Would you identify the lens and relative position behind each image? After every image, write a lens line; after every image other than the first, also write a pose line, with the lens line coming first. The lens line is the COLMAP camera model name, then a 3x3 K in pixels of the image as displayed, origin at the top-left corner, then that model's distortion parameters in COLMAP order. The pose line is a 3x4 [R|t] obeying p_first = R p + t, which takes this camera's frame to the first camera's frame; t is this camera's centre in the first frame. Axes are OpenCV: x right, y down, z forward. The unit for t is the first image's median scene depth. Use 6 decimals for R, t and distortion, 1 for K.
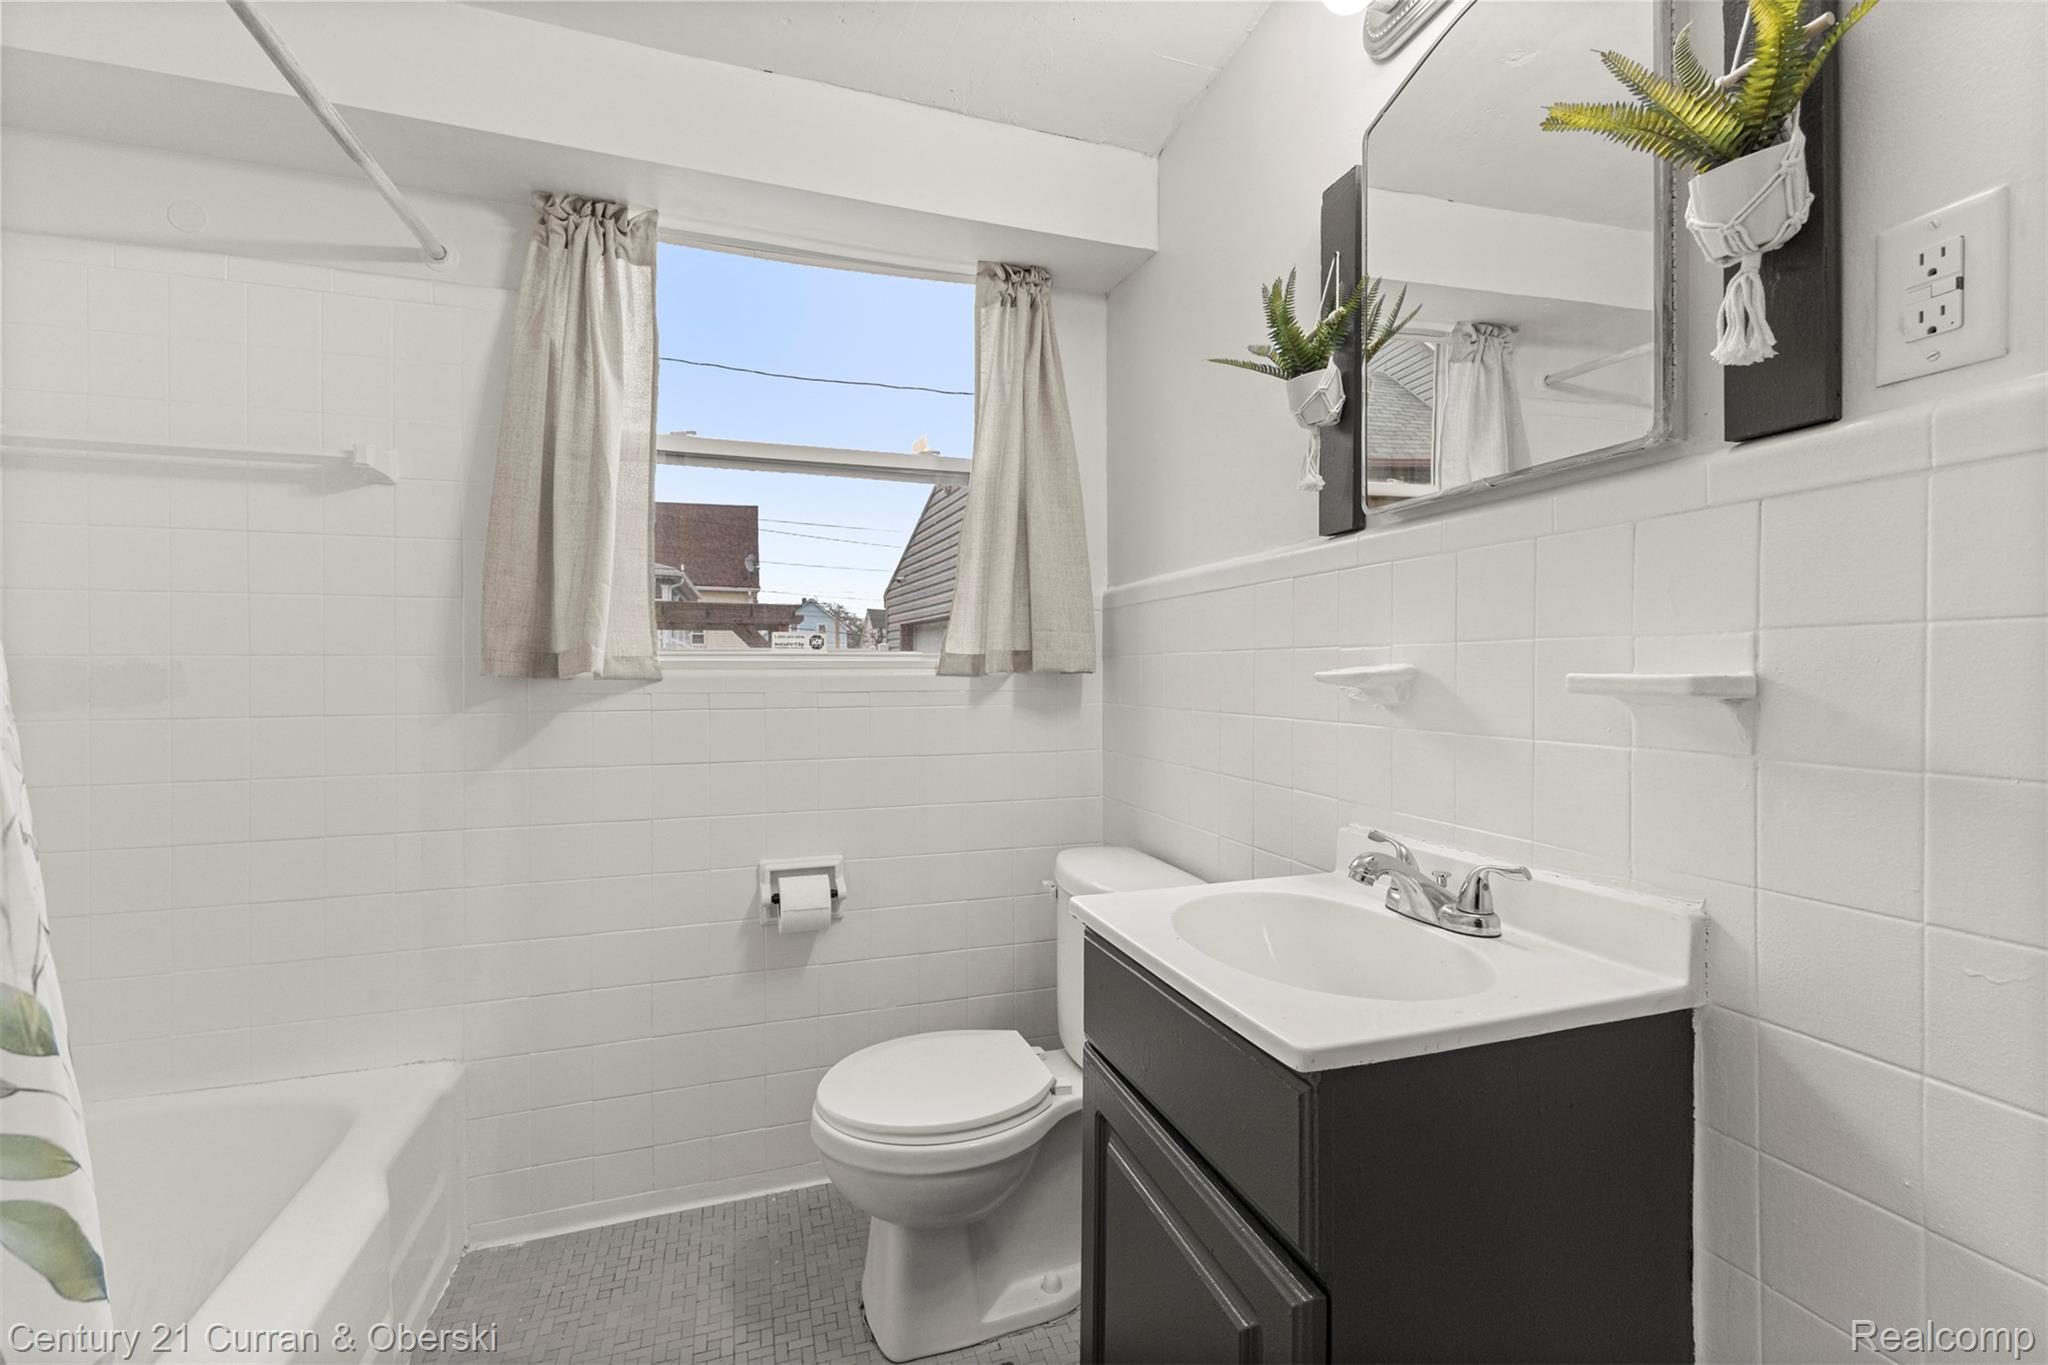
lens RADIAL K [[882.5, 0, 996.9], [0, 882.5, 674.5], [0, 0, 1]] dist [0.010084, -0.003336]
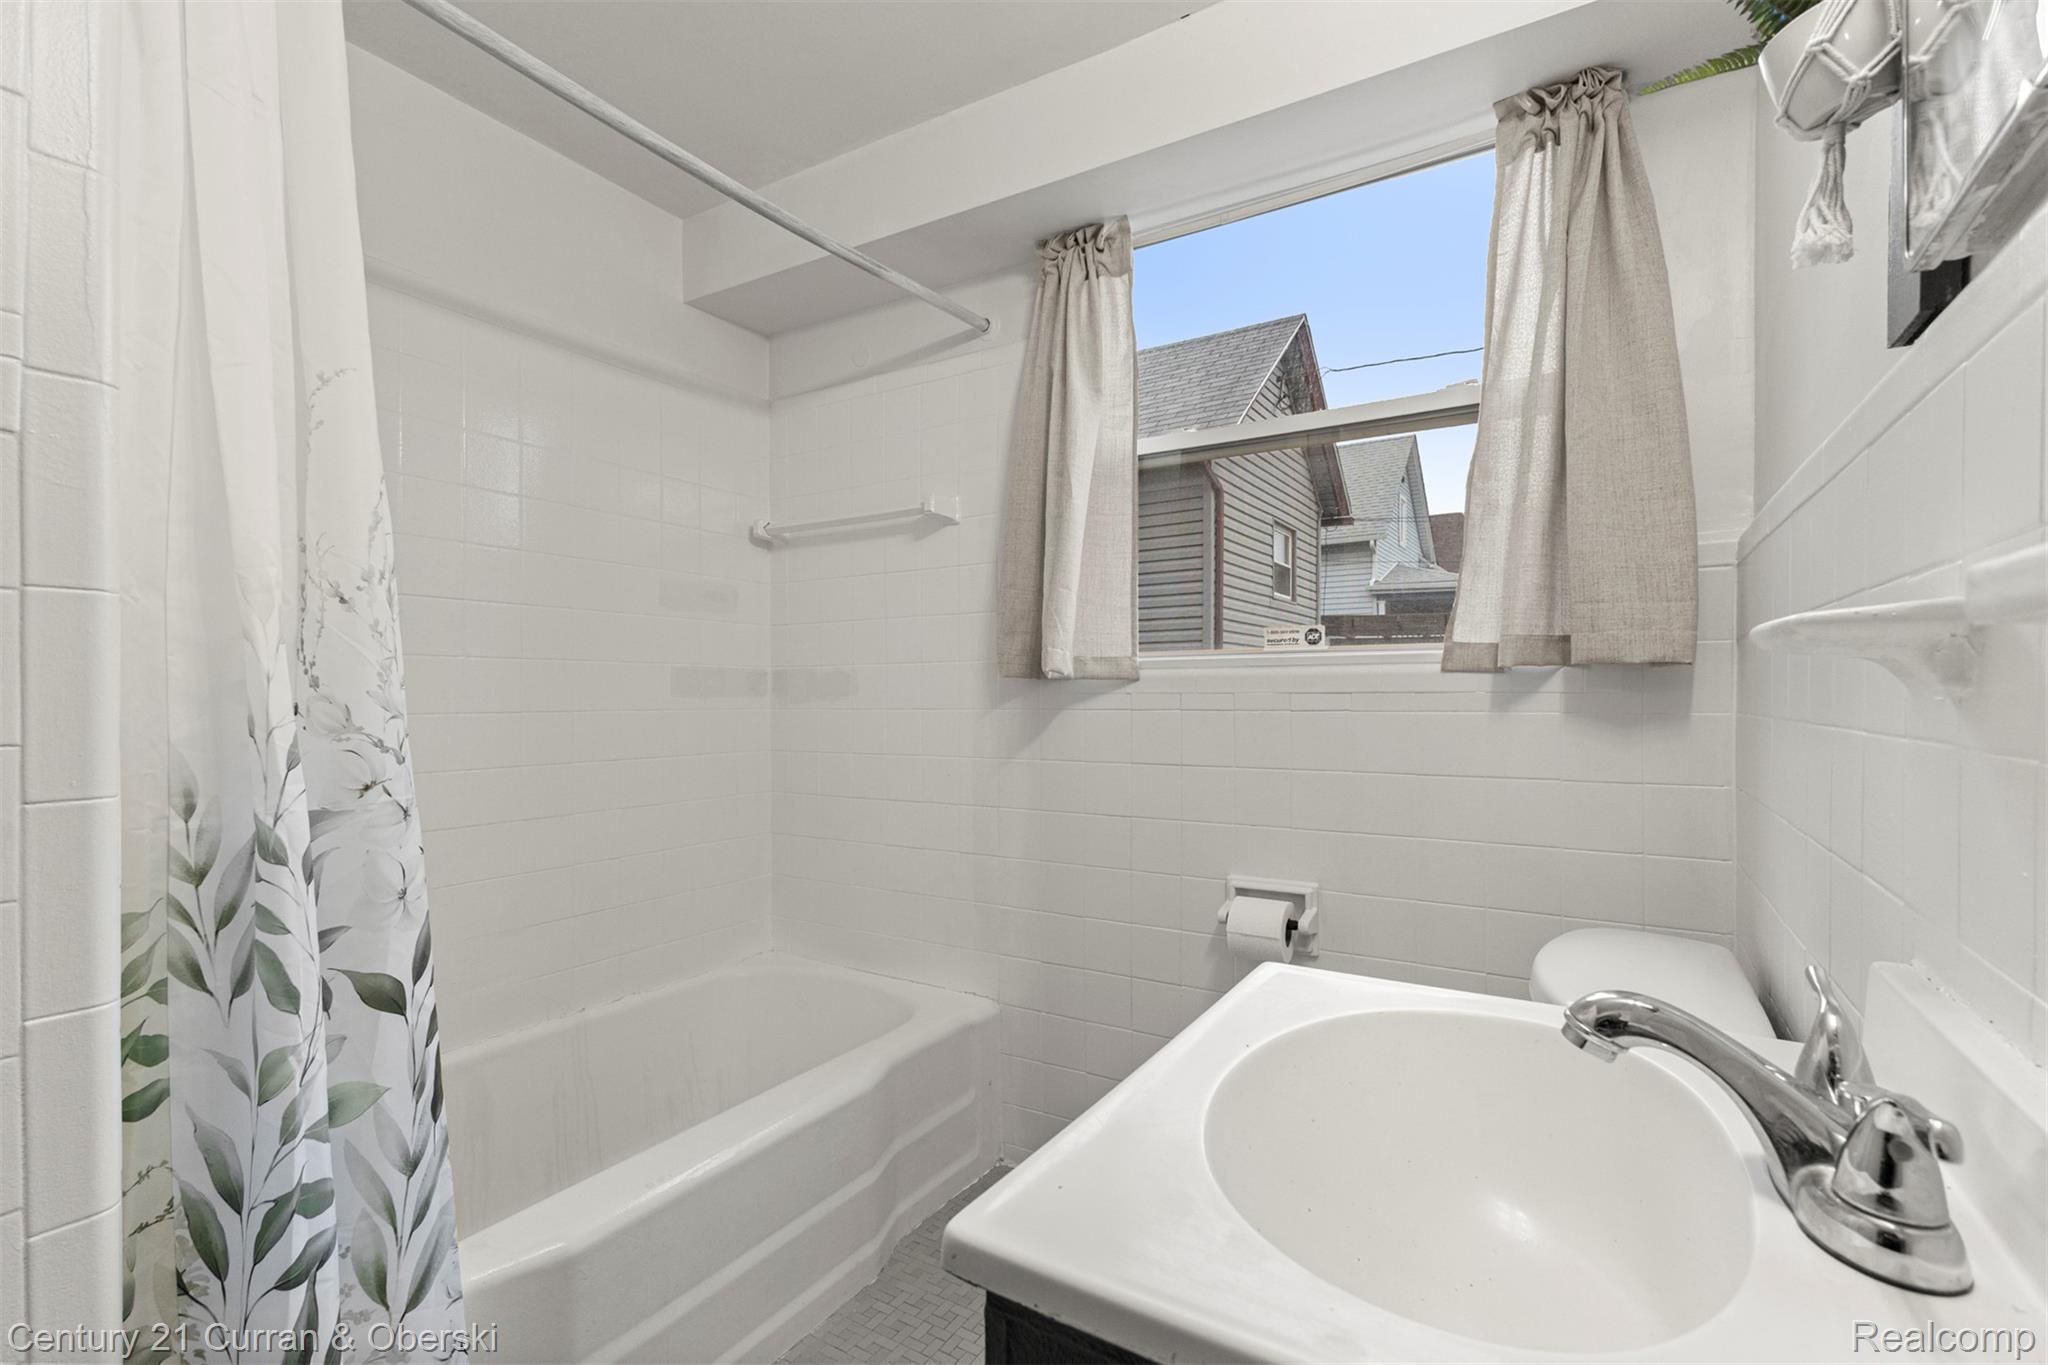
lens RADIAL K [[888.6, 0, 1013.4], [0, 888.6, 696.9], [0, 0, 1]] dist [0.005210, 0.000423]
pose [[0.655140, 0.002937, -0.755501, 0.305079], [0.001095, 0.999988, 0.004836, 0.021416], [0.755506, -0.003996, 0.655129, 0.234834]]
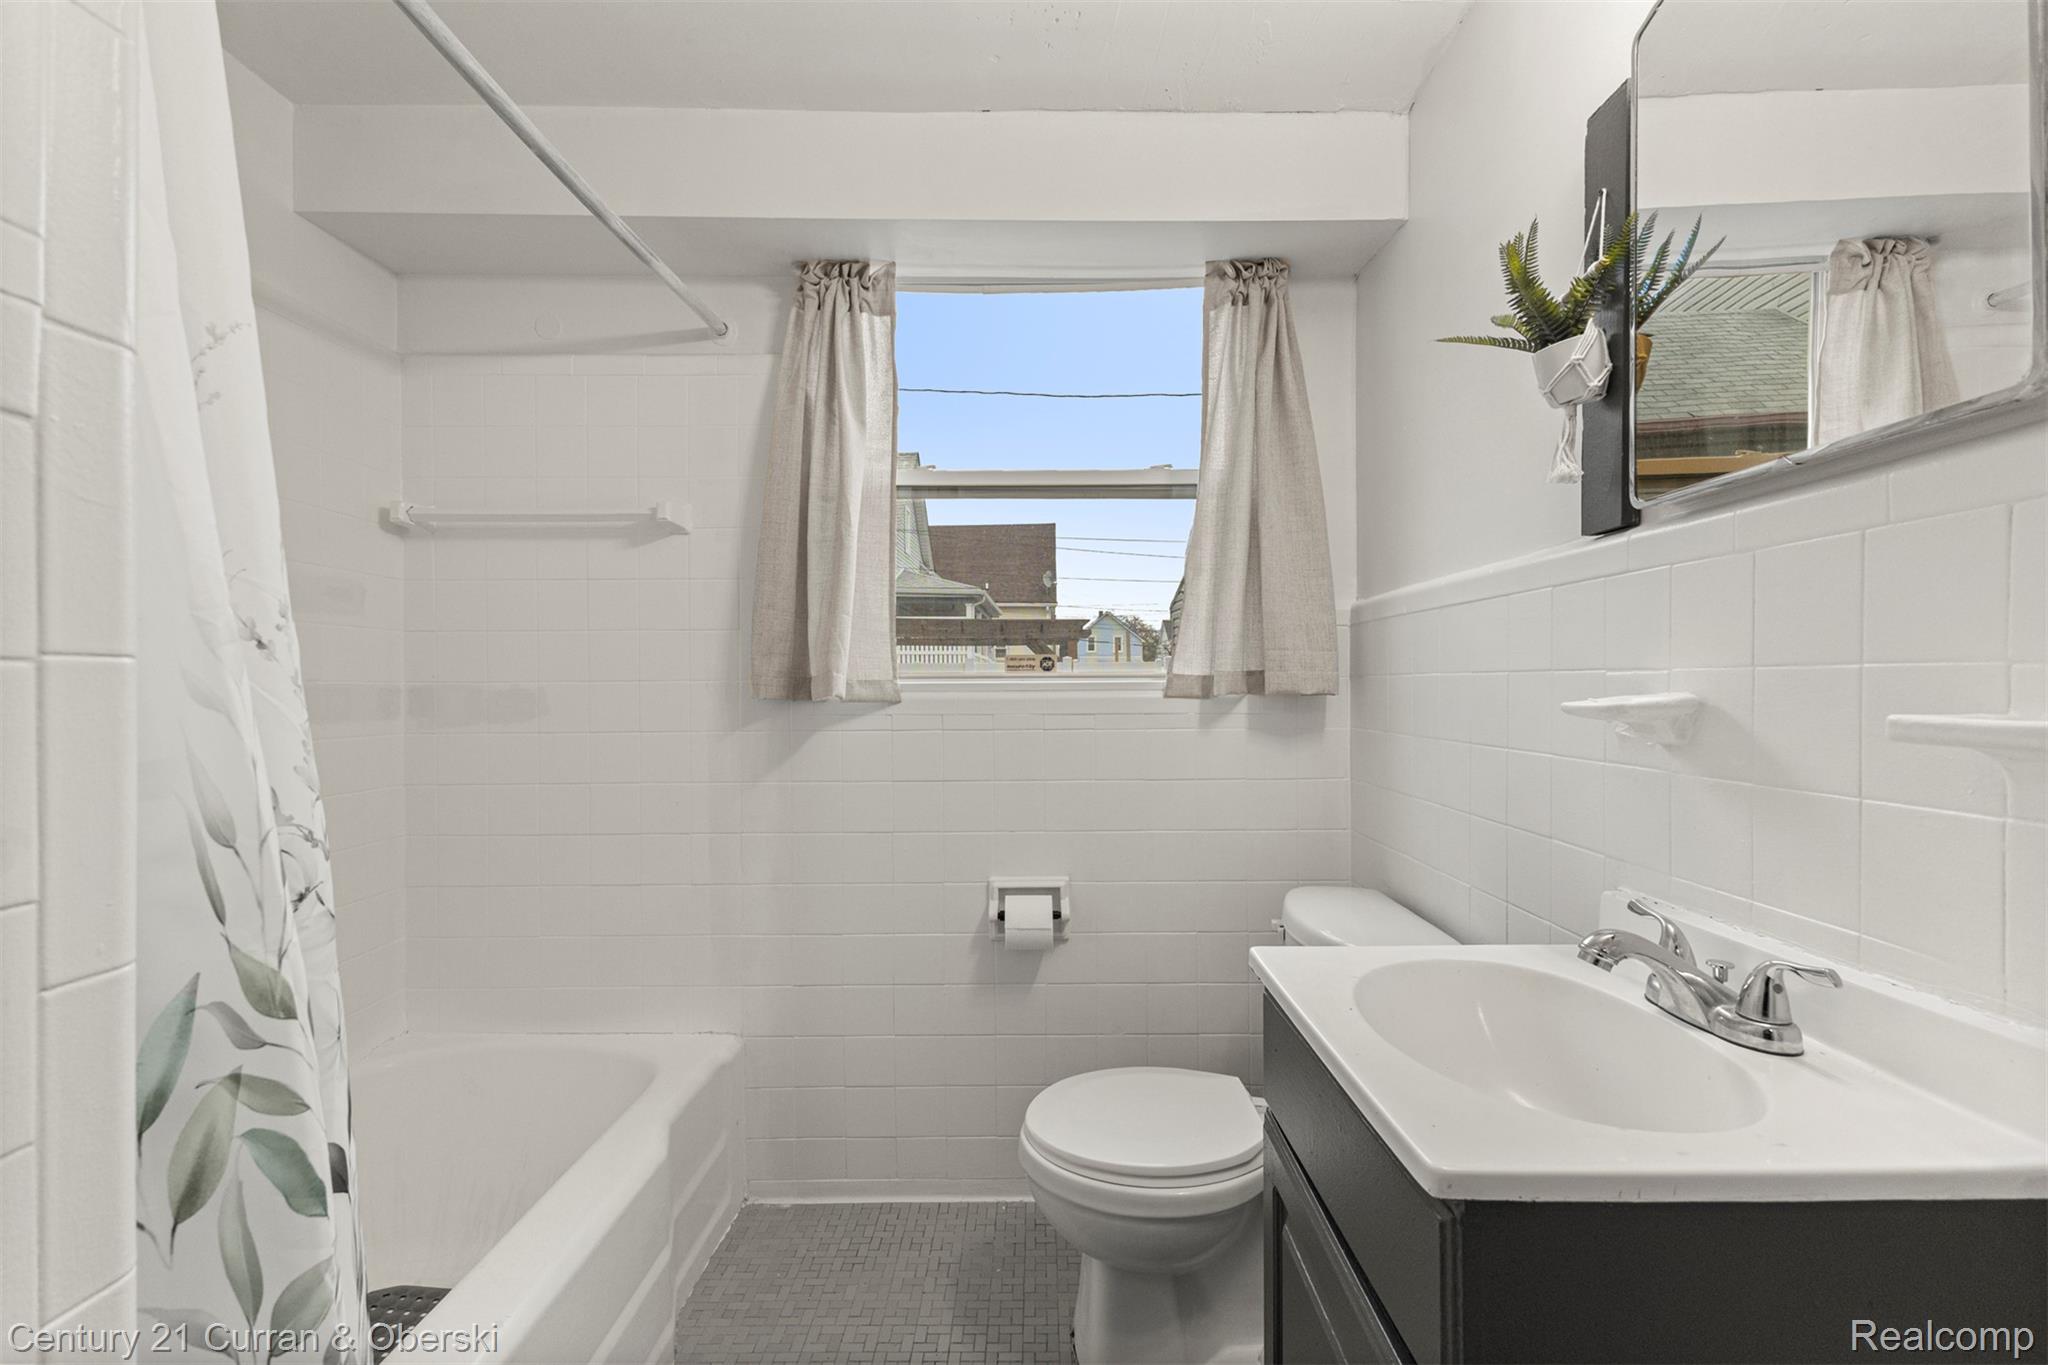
lens RADIAL K [[882.5, 0, 1010.6], [0, 882.5, 687.8], [0, 0, 1]] dist [0.010084, -0.003336]
pose [[0.948658, -0.002207, -0.316297, 0.087187], [0.002909, 0.999994, 0.001746, -0.012665], [0.316291, -0.002576, 0.948659, 0.031483]]
